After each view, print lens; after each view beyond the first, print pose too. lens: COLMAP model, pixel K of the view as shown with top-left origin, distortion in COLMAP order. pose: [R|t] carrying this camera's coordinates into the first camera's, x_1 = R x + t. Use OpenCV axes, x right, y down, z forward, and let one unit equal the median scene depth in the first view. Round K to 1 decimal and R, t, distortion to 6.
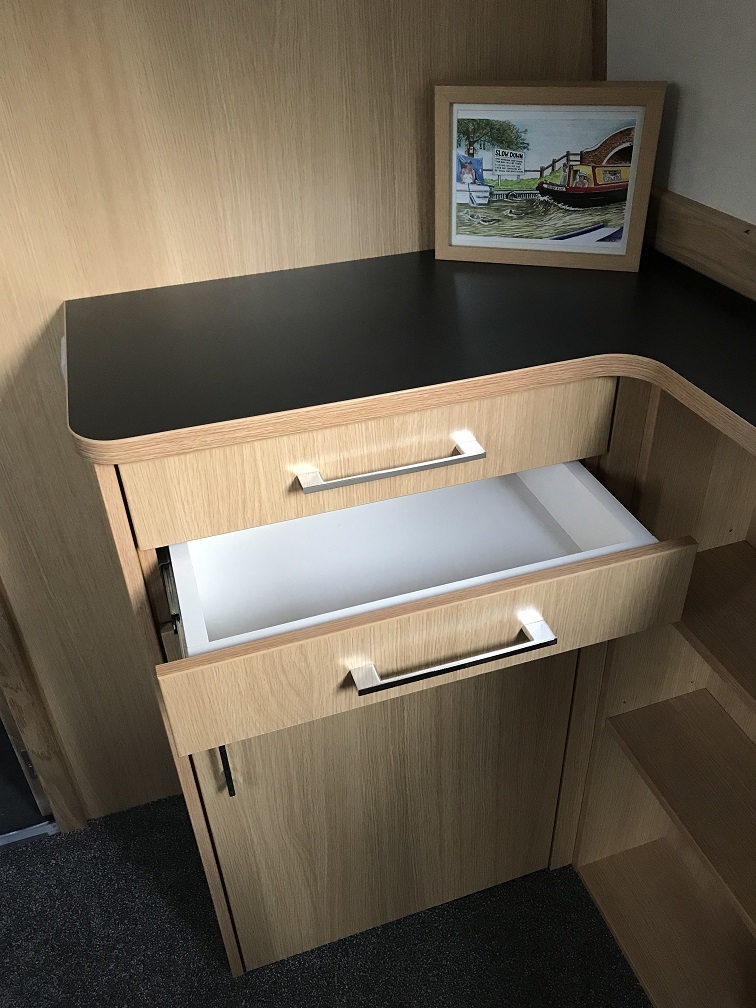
lens RADIAL K [[806.9, 0, 378.0], [0, 806.9, 504.0], [0, 0, 1]] dist [0.084245, -0.055471]
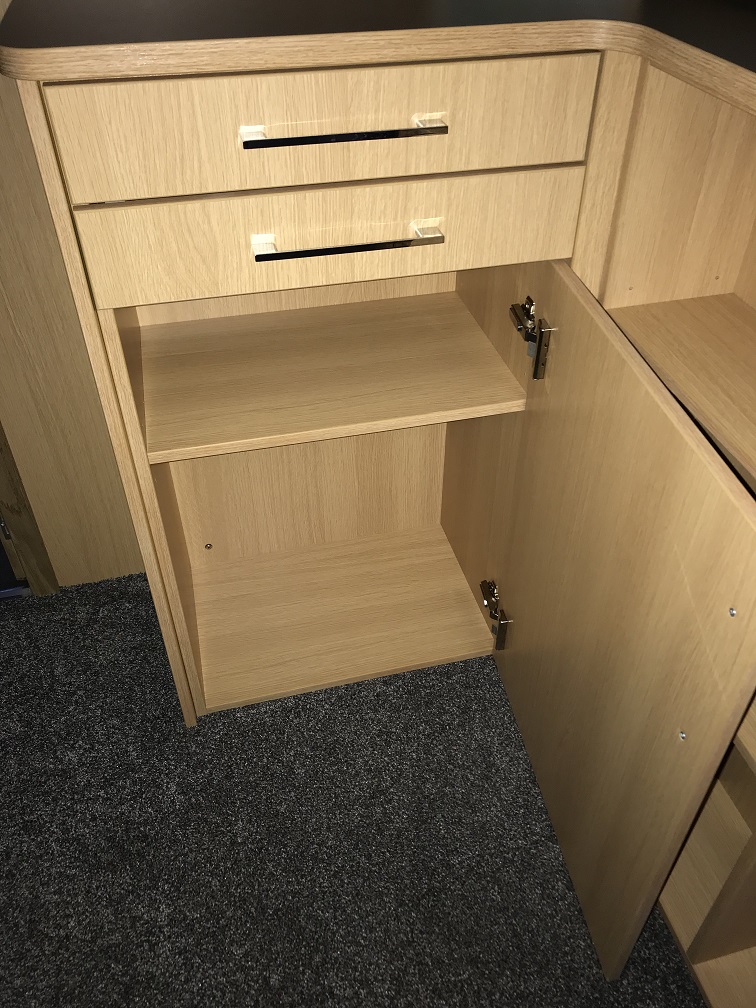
lens RADIAL K [[806.9, 0, 378.0], [0, 806.9, 504.0], [0, 0, 1]] dist [0.084245, -0.055471]
pose [[0.996387, 0.069039, -0.049469, 0.093926], [-0.065622, 0.995548, 0.067659, 0.219906], [0.053919, -0.064168, 0.996481, 0.025669]]
